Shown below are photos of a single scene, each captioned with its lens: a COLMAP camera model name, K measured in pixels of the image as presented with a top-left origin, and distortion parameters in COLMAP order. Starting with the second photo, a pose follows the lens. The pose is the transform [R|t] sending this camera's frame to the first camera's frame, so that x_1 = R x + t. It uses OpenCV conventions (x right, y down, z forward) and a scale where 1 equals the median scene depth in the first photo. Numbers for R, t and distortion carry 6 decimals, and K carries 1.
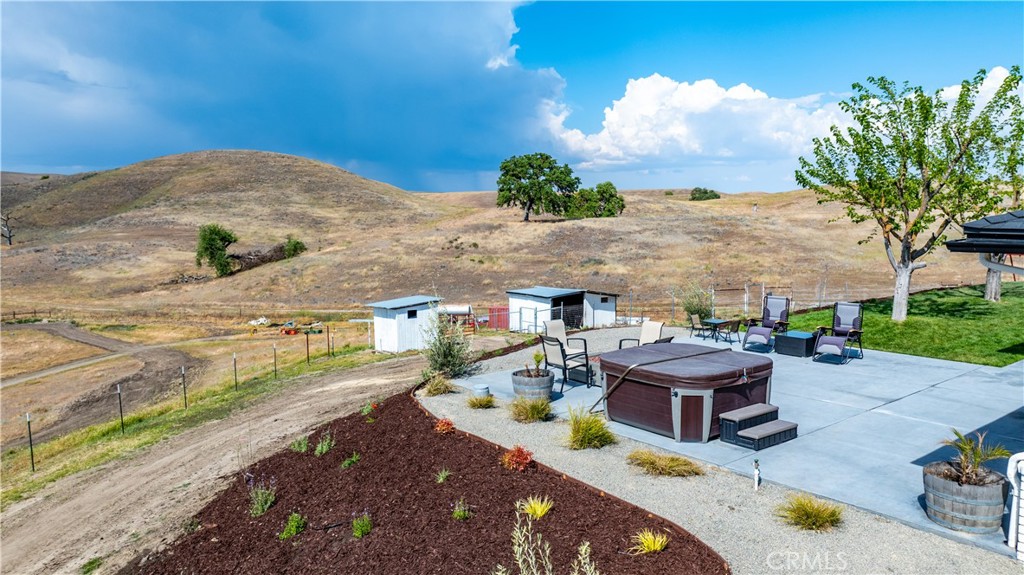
lens RADIAL K [[723.7, 0, 505.1], [0, 723.7, 285.8], [0, 0, 1]] dist [-0.028286, 0.005947]
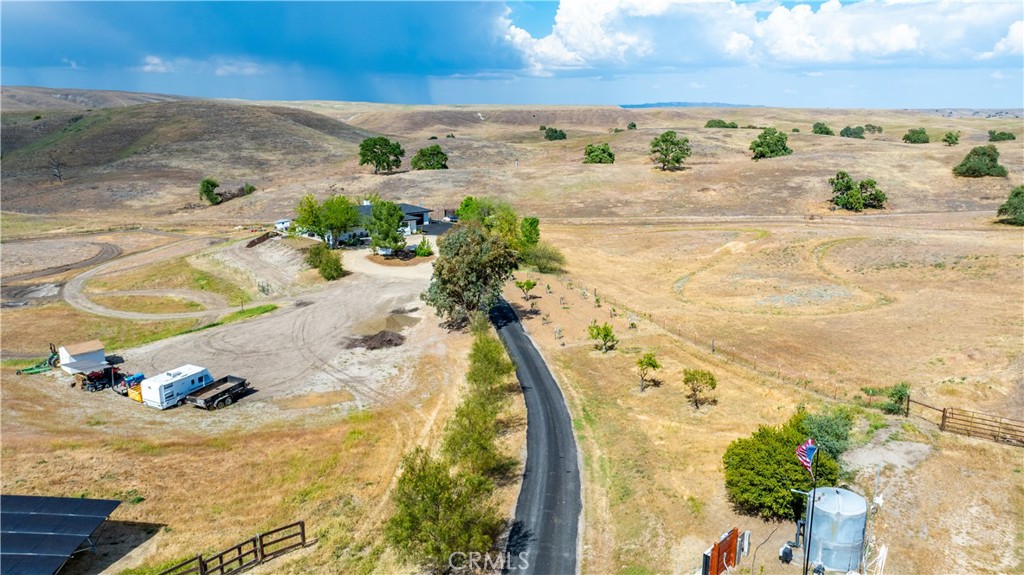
lens RADIAL K [[723.7, 0, 505.1], [0, 723.7, 285.8], [0, 0, 1]] dist [-0.028286, 0.005947]
pose [[0.997706, -0.011353, 0.066734, 0.158462], [0.002942, 0.992177, 0.124803, -0.022676], [-0.067629, -0.124320, 0.989935, -0.609137]]
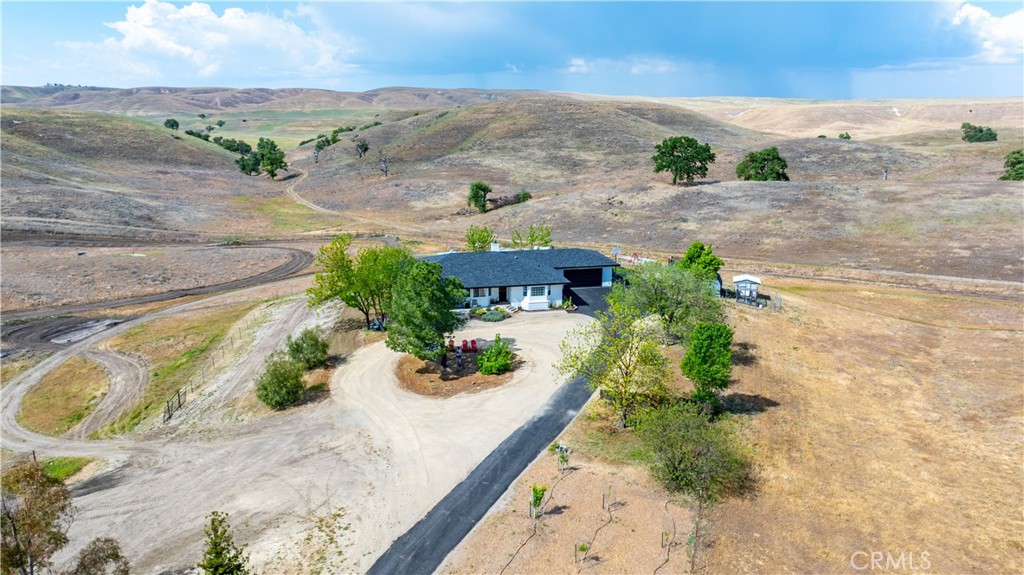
lens RADIAL K [[723.7, 0, 505.1], [0, 723.7, 285.8], [0, 0, 1]] dist [-0.028286, 0.005947]
pose [[0.891789, 0.099419, -0.441393, 0.260148], [-0.041246, 0.989361, 0.139510, -0.050271], [0.450567, -0.106208, 0.886402, -0.306524]]
